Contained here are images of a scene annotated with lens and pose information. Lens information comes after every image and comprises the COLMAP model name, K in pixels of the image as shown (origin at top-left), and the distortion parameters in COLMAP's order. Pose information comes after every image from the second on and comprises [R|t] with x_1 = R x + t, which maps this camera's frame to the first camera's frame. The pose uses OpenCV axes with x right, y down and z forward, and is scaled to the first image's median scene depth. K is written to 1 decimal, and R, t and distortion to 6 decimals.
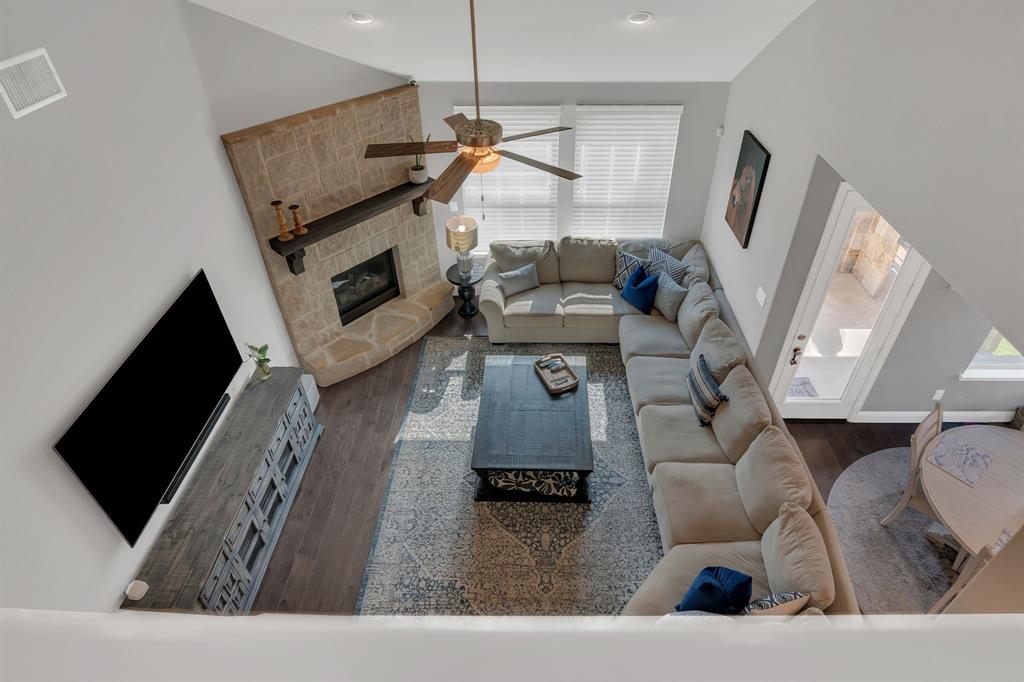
lens RADIAL K [[571.1, 0, 511.5], [0, 571.1, 336.8], [0, 0, 1]] dist [0.002538, 0.000148]
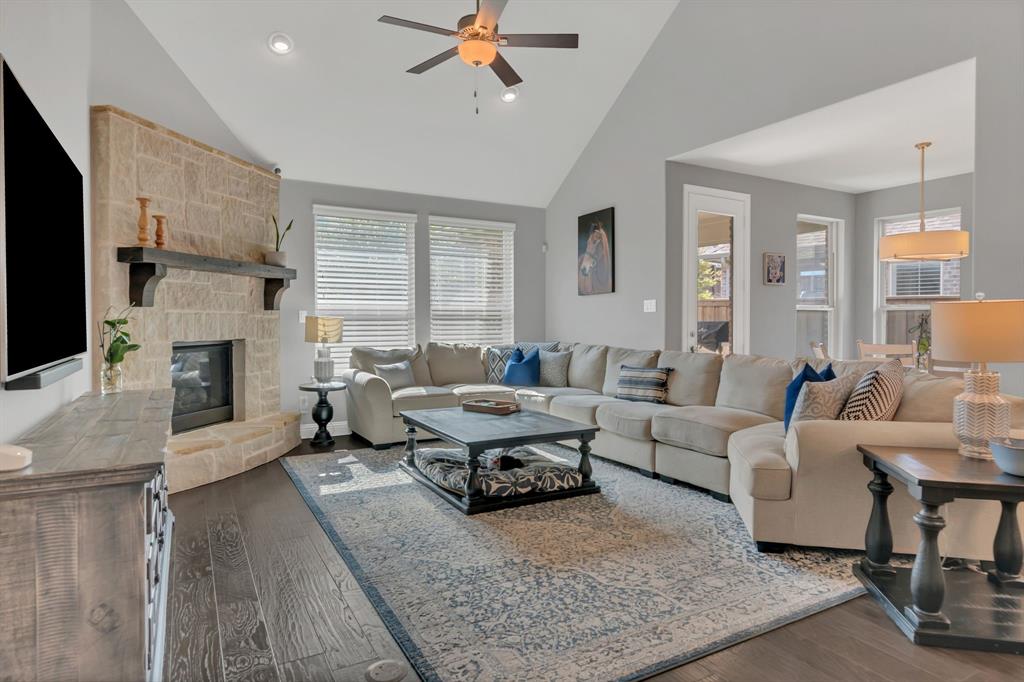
lens RADIAL K [[607.5, 0, 515.0], [0, 607.5, 337.9], [0, 0, 1]] dist [0.003951, 0.000299]
pose [[0.860686, 0.007811, 0.509076, -0.412005], [0.304877, 0.792888, -0.527616, 0.545598], [-0.407762, 0.609318, 0.680046, 0.340370]]
